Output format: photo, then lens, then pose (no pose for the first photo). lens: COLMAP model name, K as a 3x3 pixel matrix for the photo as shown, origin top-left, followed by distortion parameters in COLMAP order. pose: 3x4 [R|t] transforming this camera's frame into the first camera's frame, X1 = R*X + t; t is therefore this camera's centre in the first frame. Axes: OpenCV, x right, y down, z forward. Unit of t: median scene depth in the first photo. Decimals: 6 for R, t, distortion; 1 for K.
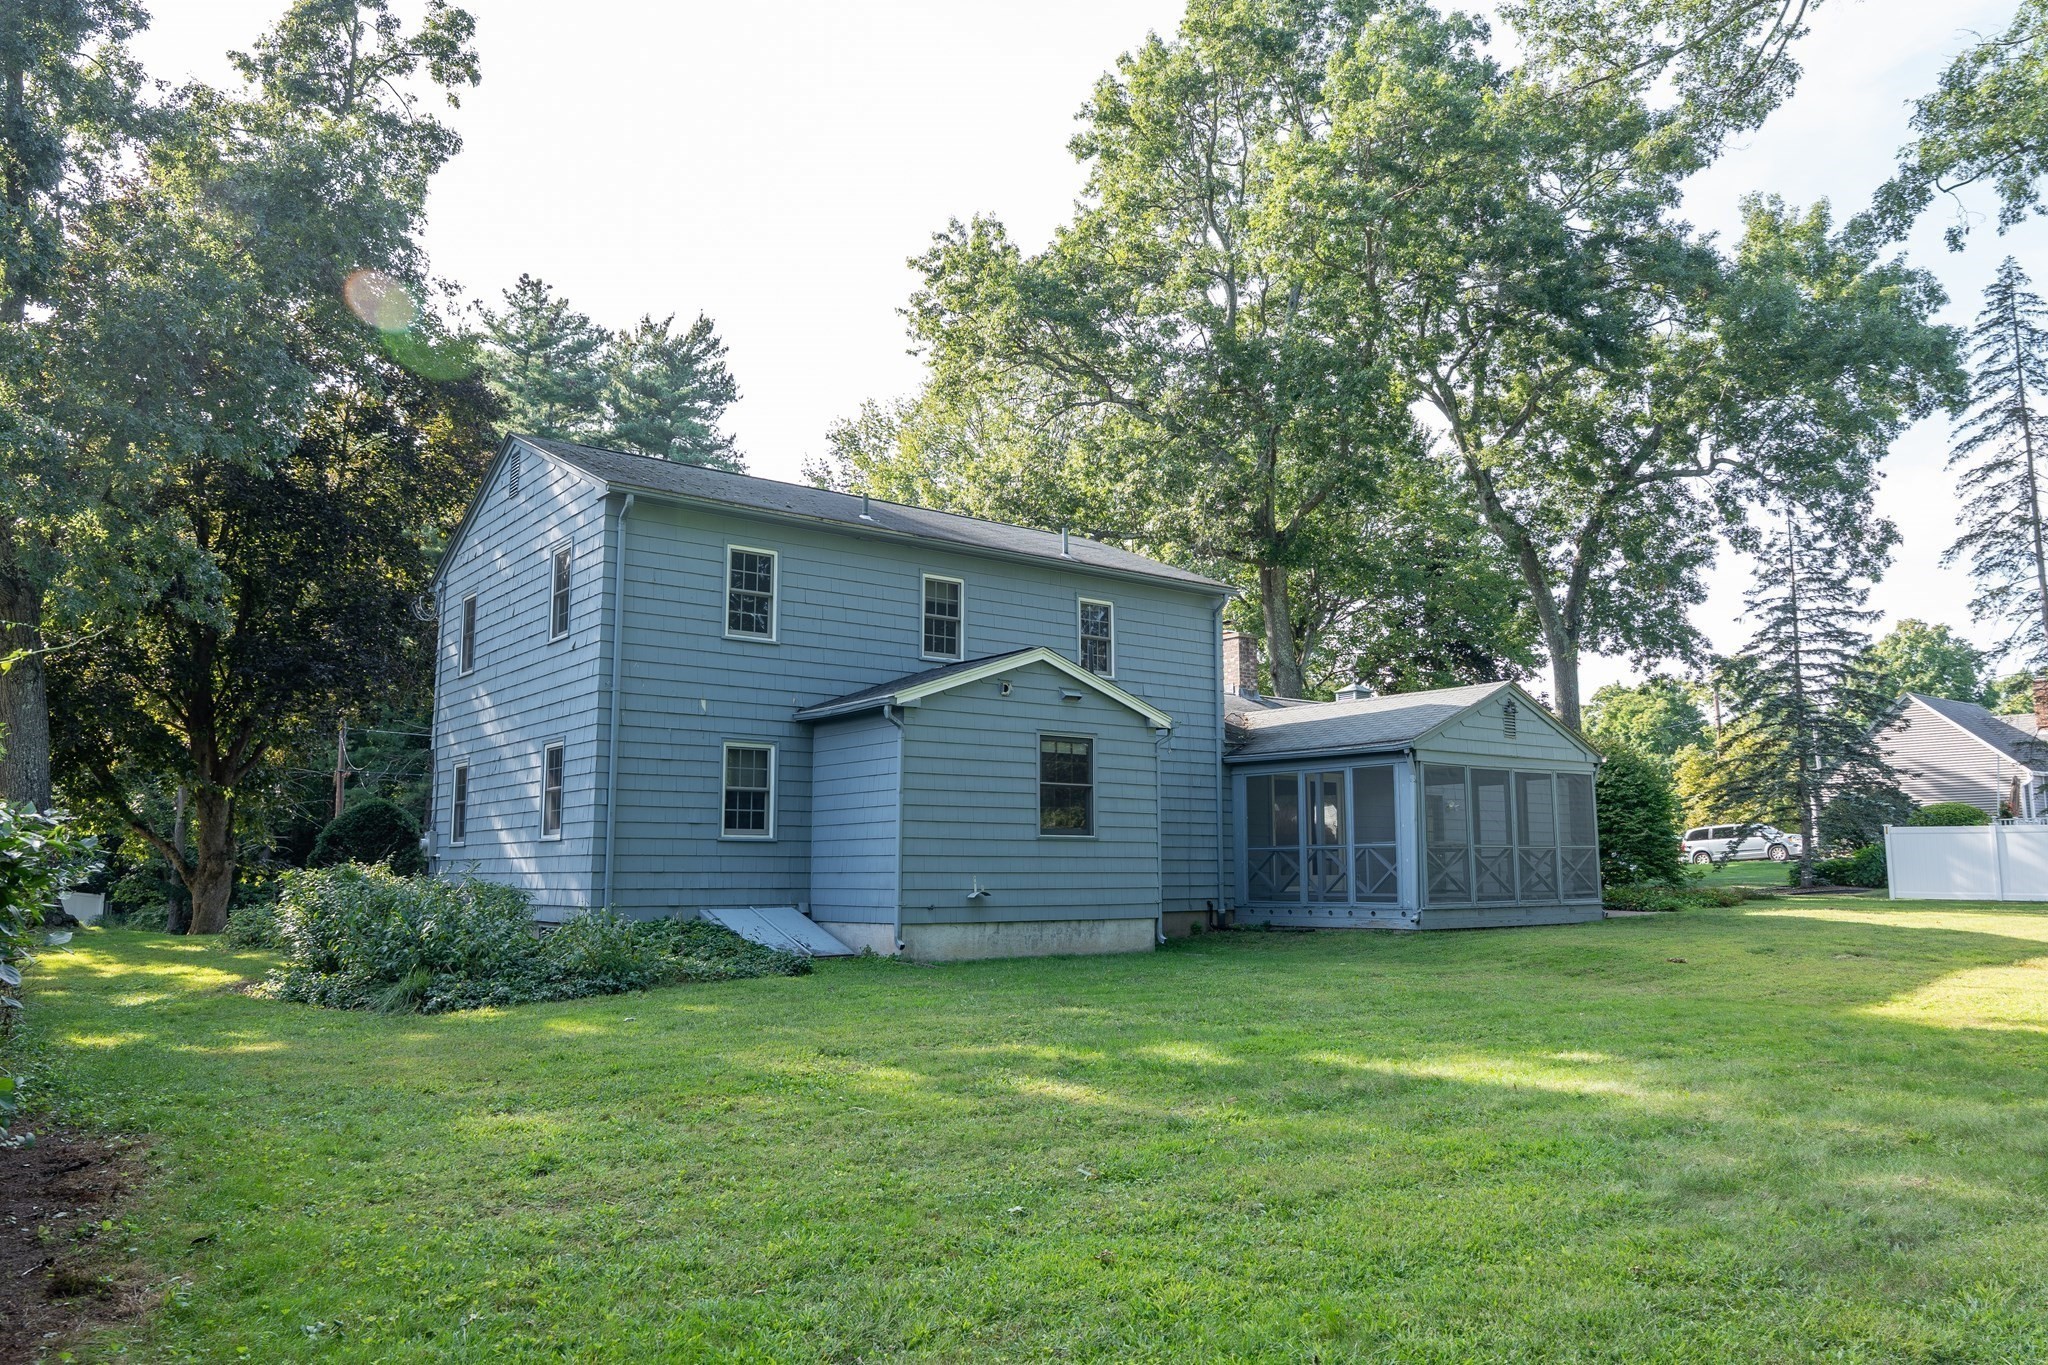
lens RADIAL K [[1431.8, 0, 1031.4], [0, 1431.8, 705.3], [0, 0, 1]] dist [-0.008597, -0.003061]
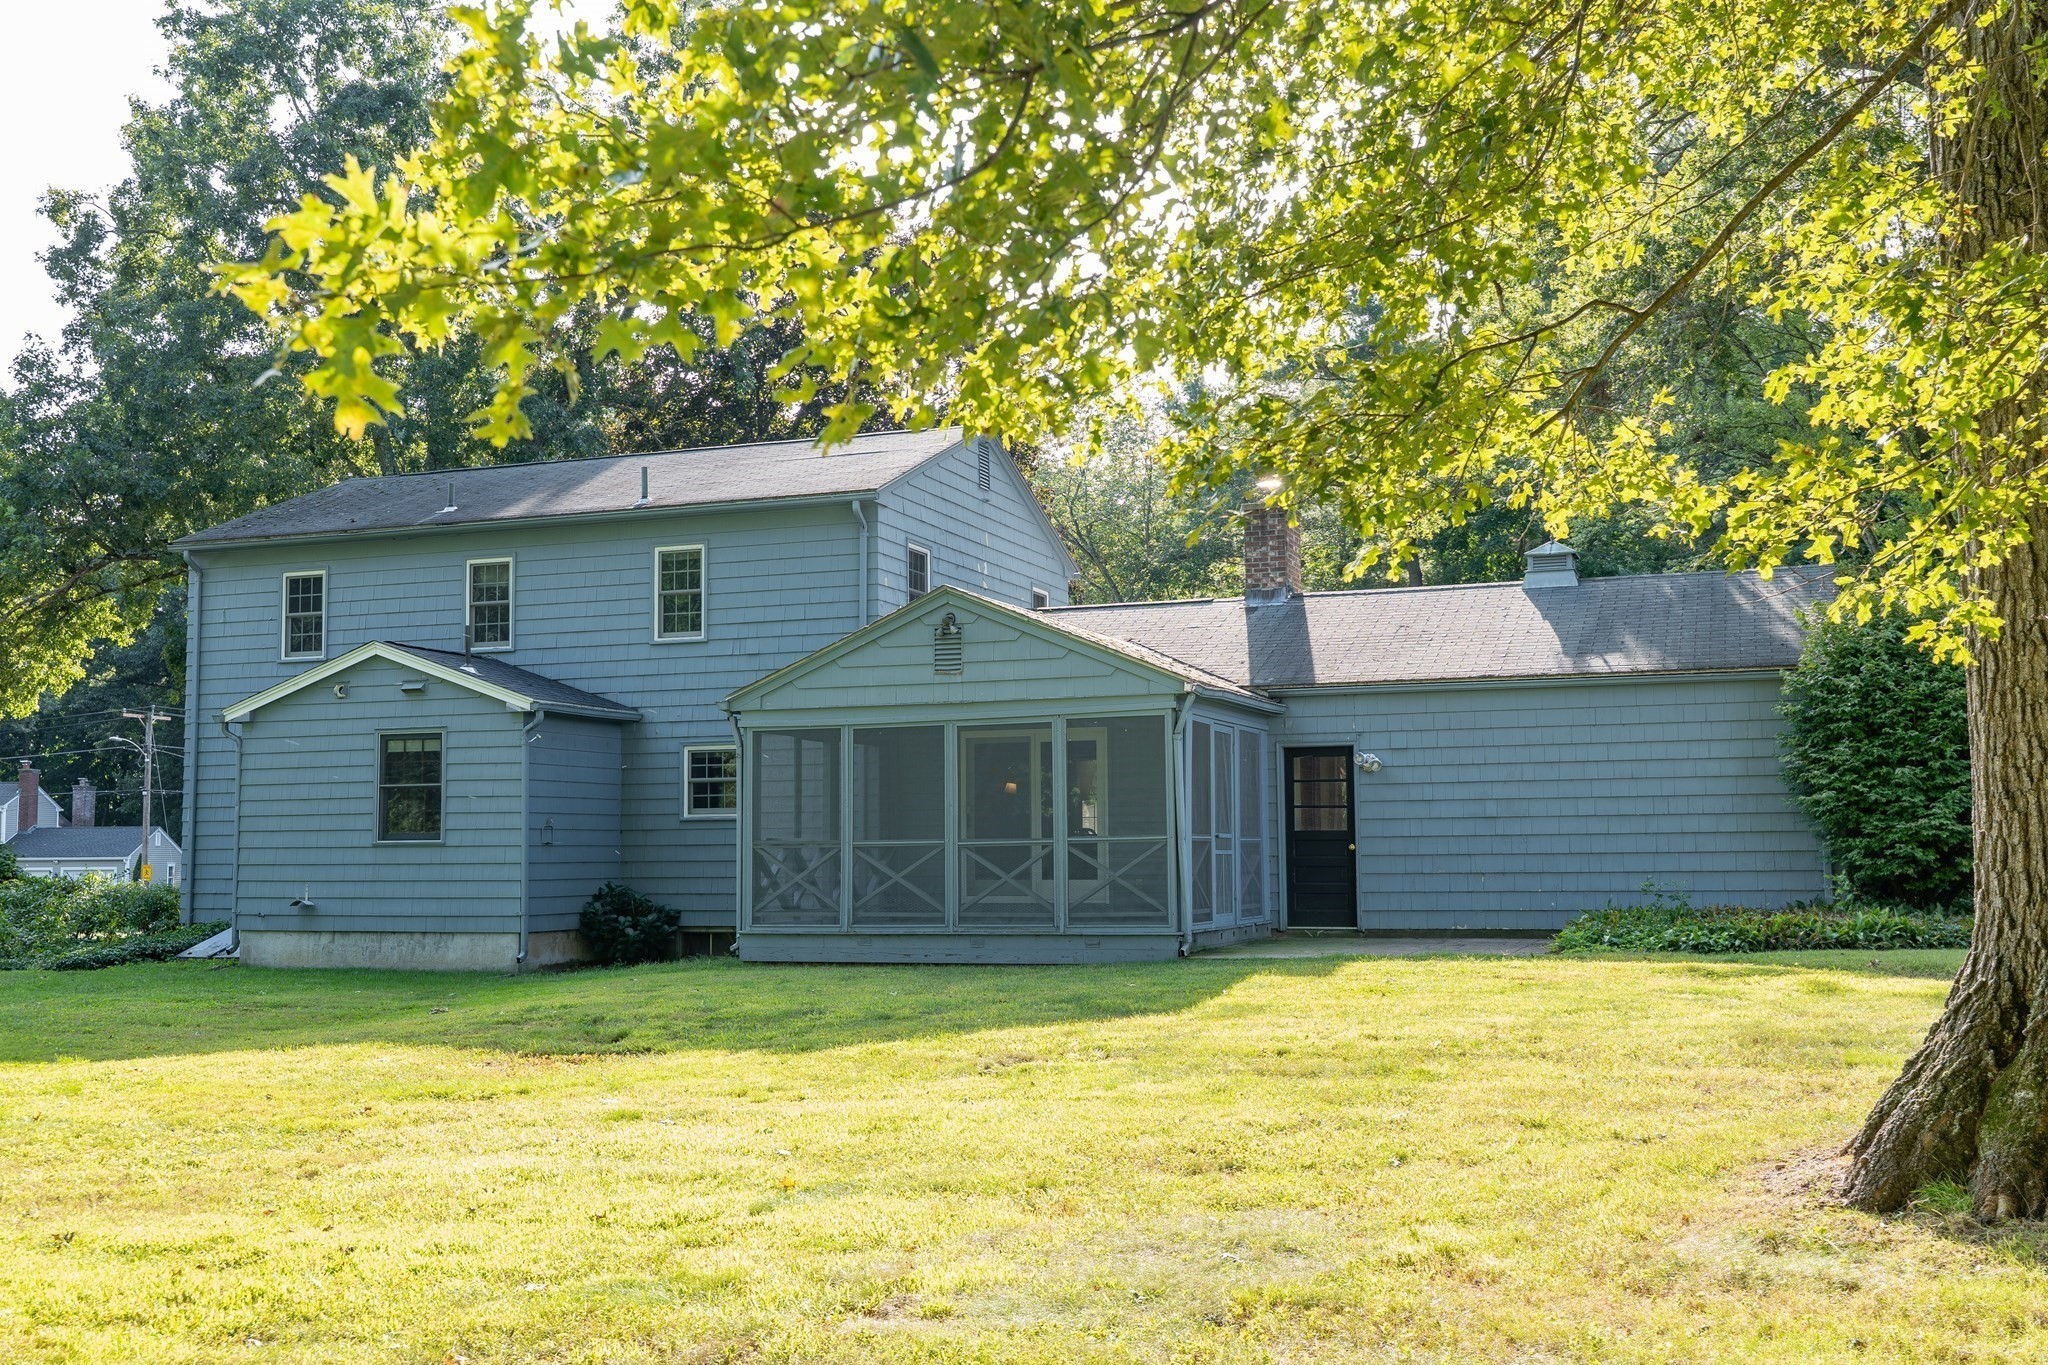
lens RADIAL K [[2064.6, 0, 1024.0], [0, 2064.6, 682.5], [0, 0, 1]] dist [0.056865, -0.202397]
pose [[0.524783, -0.072808, -0.848117, 1.377298], [0.107830, 0.993995, -0.018609, 0.057066], [0.844379, -0.081687, 0.529482, 0.634974]]
